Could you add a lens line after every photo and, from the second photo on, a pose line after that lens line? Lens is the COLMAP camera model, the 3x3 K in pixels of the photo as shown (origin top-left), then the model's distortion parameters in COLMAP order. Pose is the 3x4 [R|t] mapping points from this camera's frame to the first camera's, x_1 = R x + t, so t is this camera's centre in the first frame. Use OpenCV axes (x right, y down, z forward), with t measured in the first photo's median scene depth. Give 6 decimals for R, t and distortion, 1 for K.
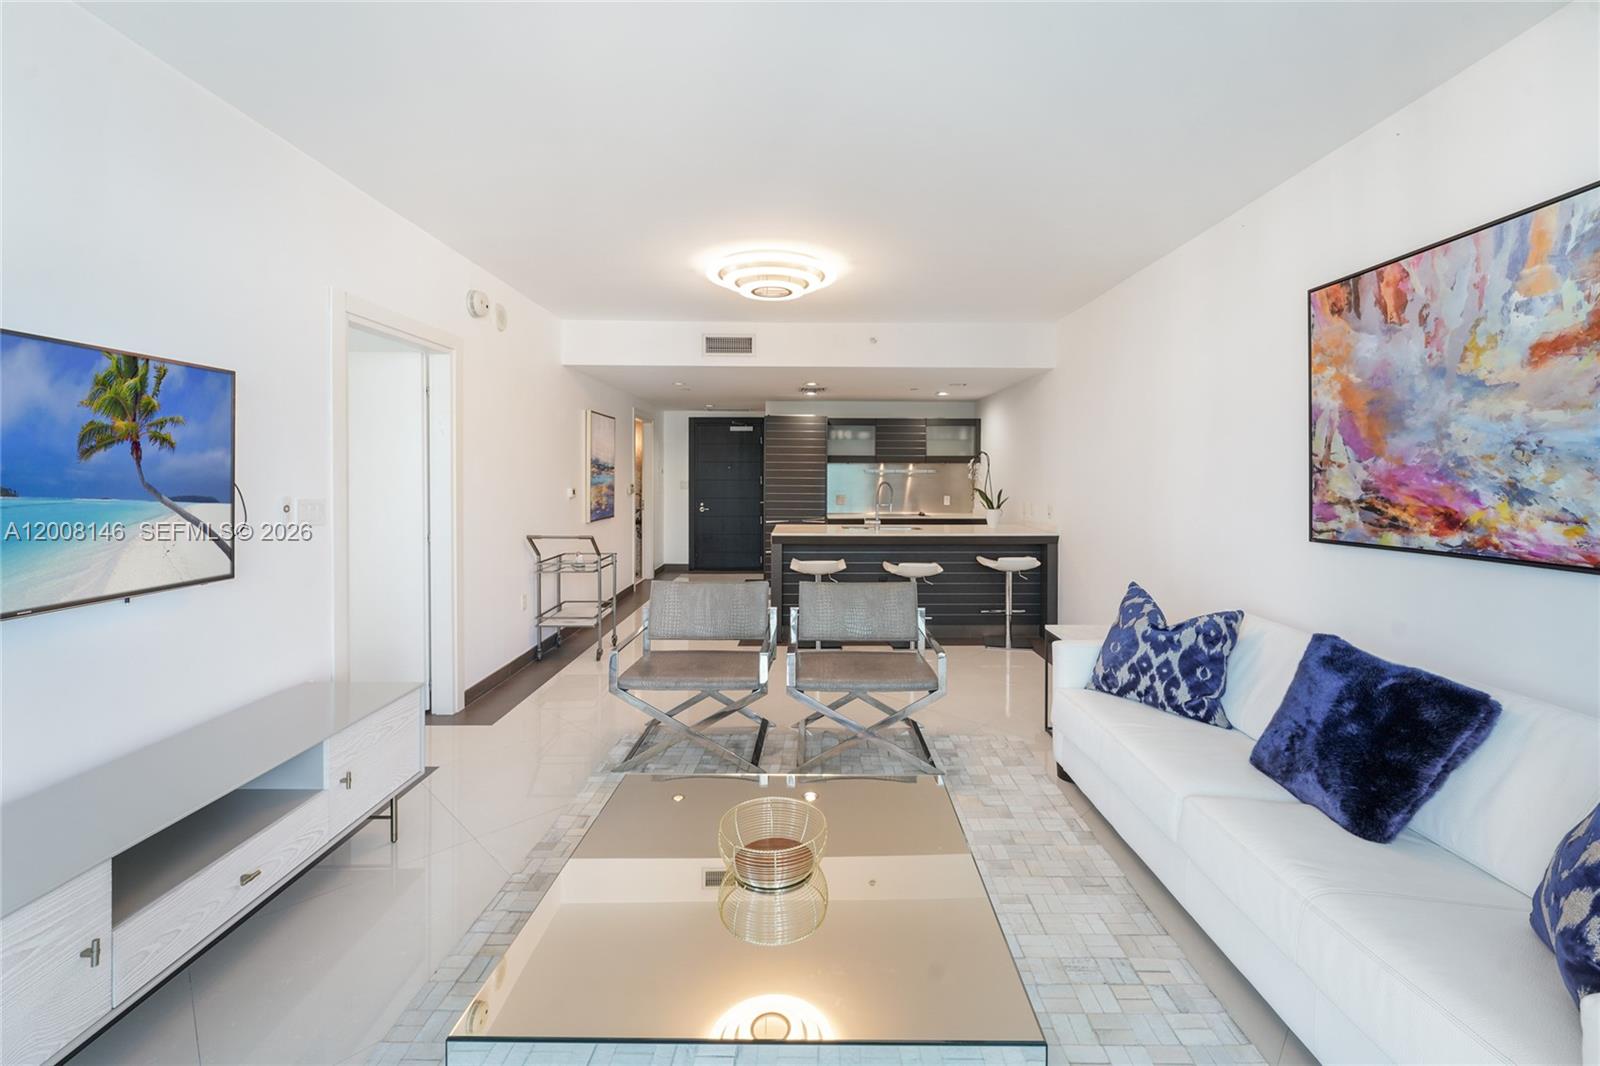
lens RADIAL K [[653.9, 0, 818.7], [0, 653.9, 479.0], [0, 0, 1]] dist [-0.001801, 0.000135]
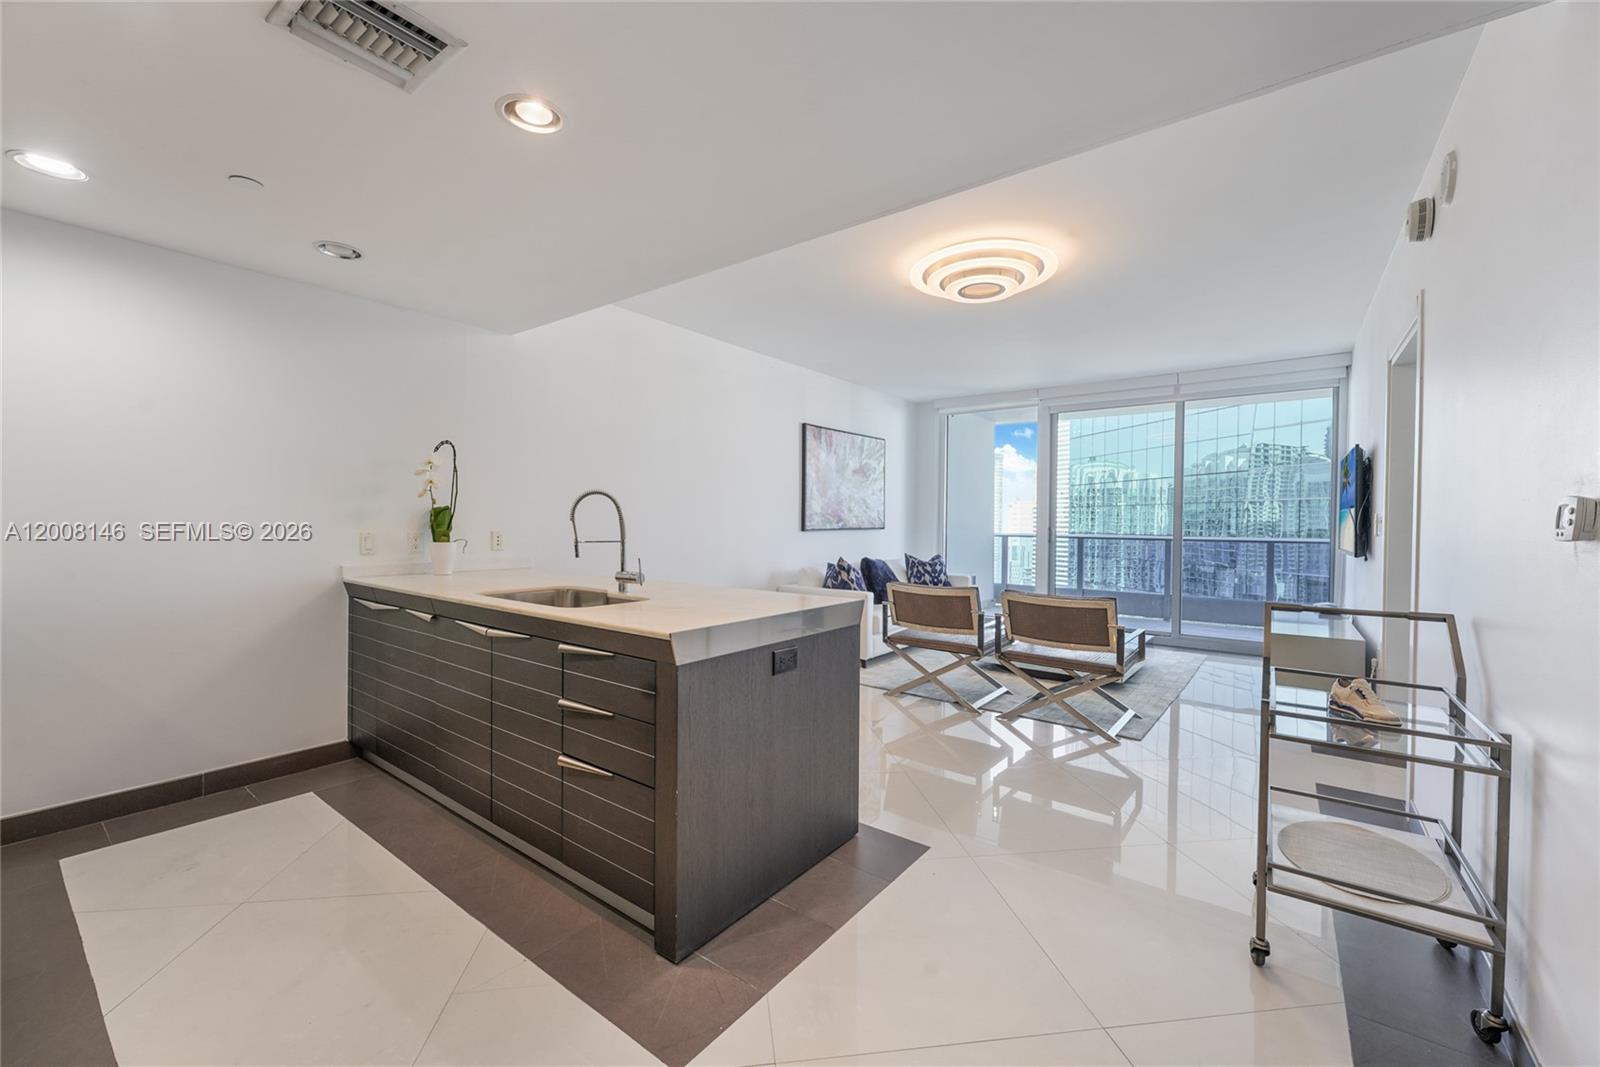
lens RADIAL K [[643.9, 0, 806.8], [0, 643.9, 529.5], [0, 0, 1]] dist [-0.002974, -0.000108]
pose [[-0.789854, -0.020090, 0.612966, -0.674288], [-0.011273, 0.999770, 0.018241, 0.048299], [-0.613191, 0.007498, -0.789899, 2.871588]]
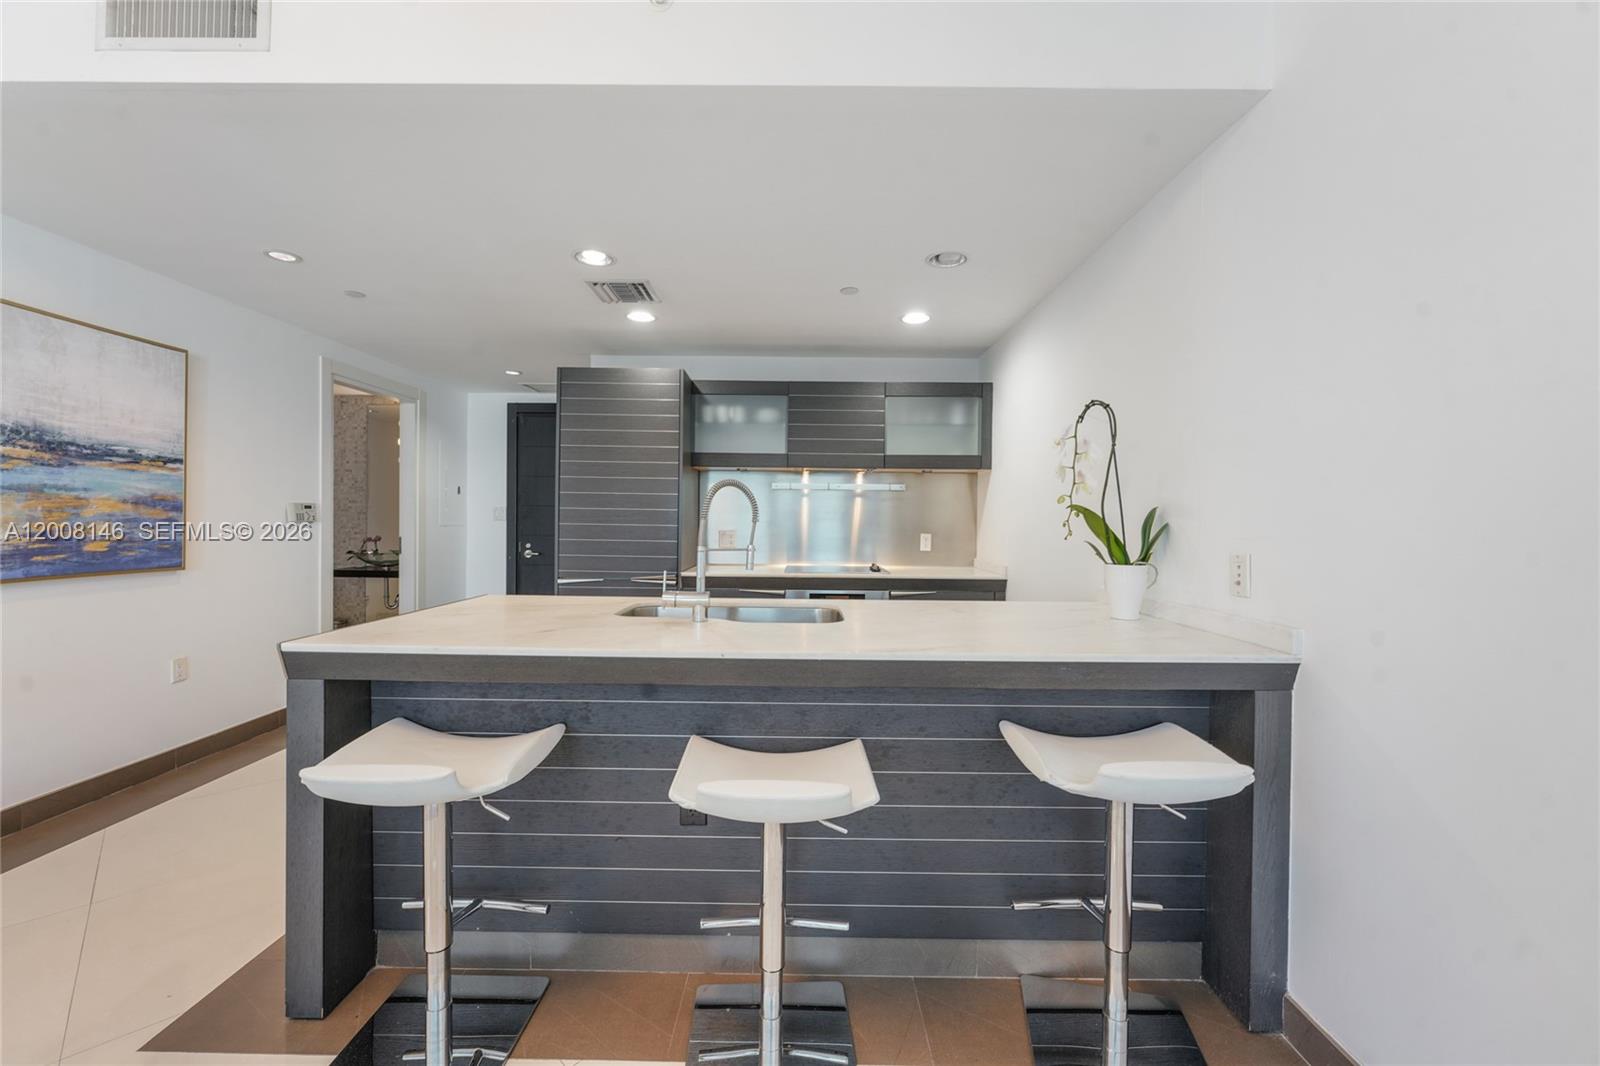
lens RADIAL K [[635.0, 0, 802.2], [0, 635.0, 525.5], [0, 0, 1]] dist [-0.006753, -0.000075]
pose [[0.999732, 0.008482, -0.021551, 0.332197], [-0.008429, 0.999961, 0.002584, 0.059343], [0.021572, -0.002401, 0.999764, 1.502800]]
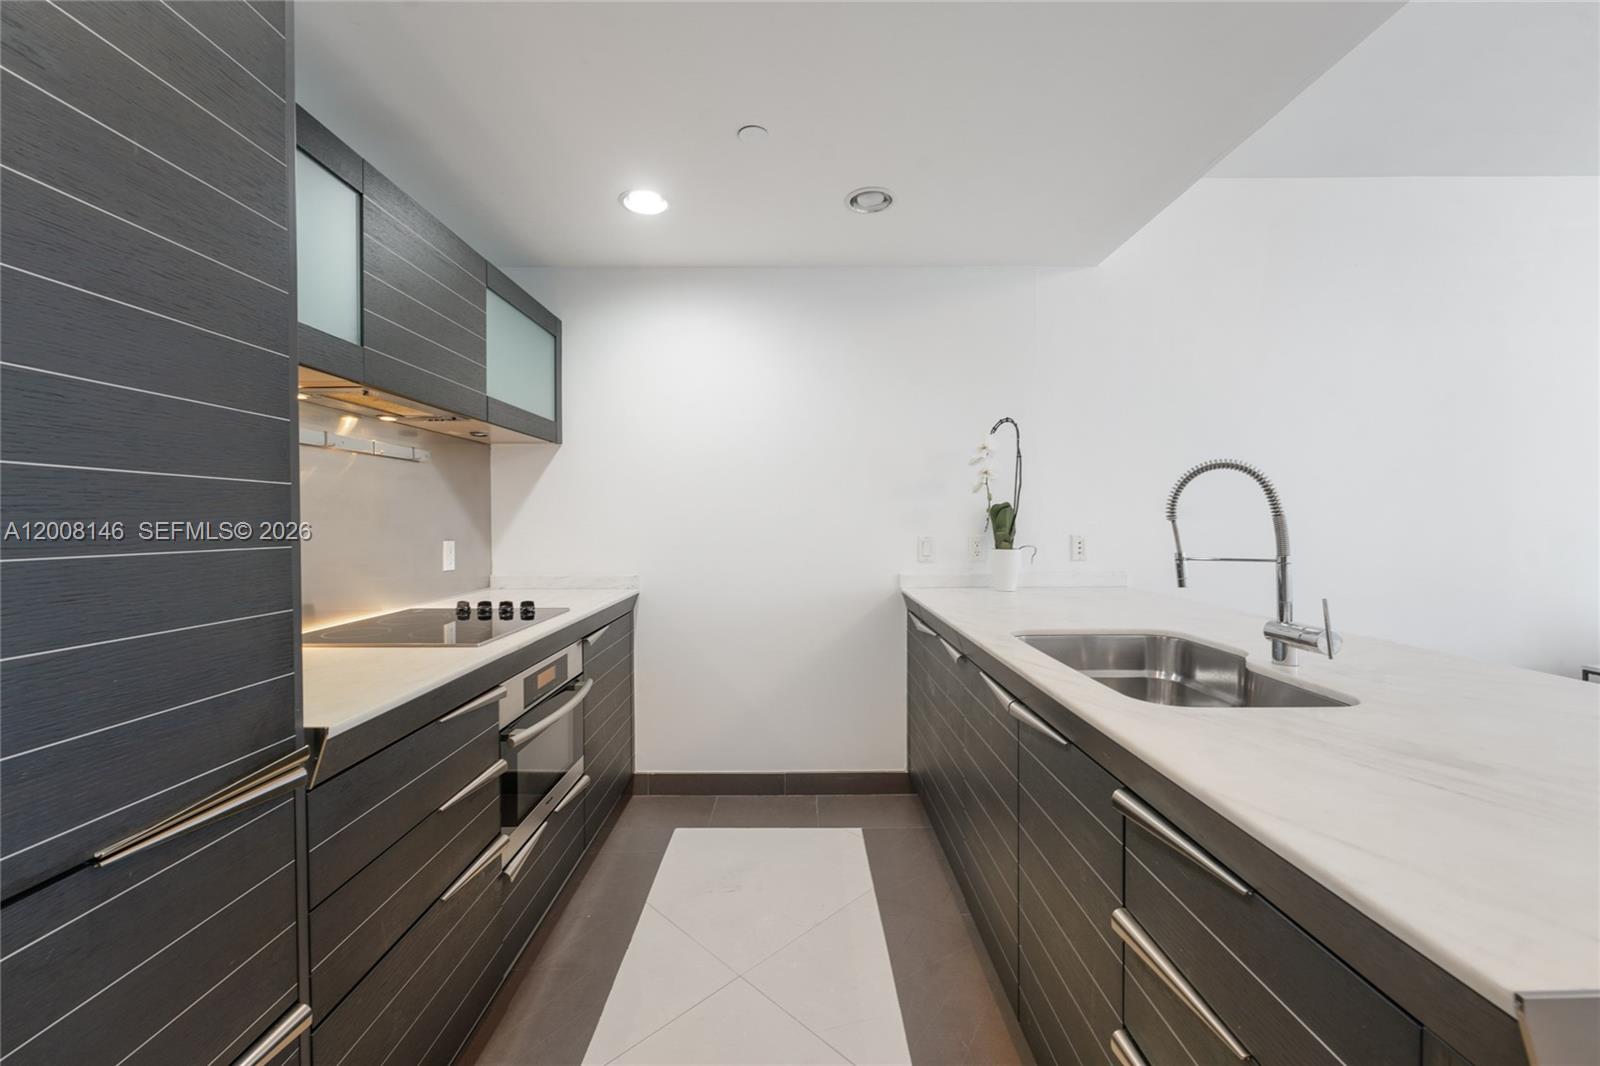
lens RADIAL K [[639.2, 0, 795.3], [0, 639.2, 523.0], [0, 0, 1]] dist [-0.002299, 0.000054]
pose [[0.021305, -0.009892, 0.999724, -0.312932], [0.008969, 0.999913, 0.009703, 0.051827], [-0.999733, 0.008759, 0.021392, 2.604798]]
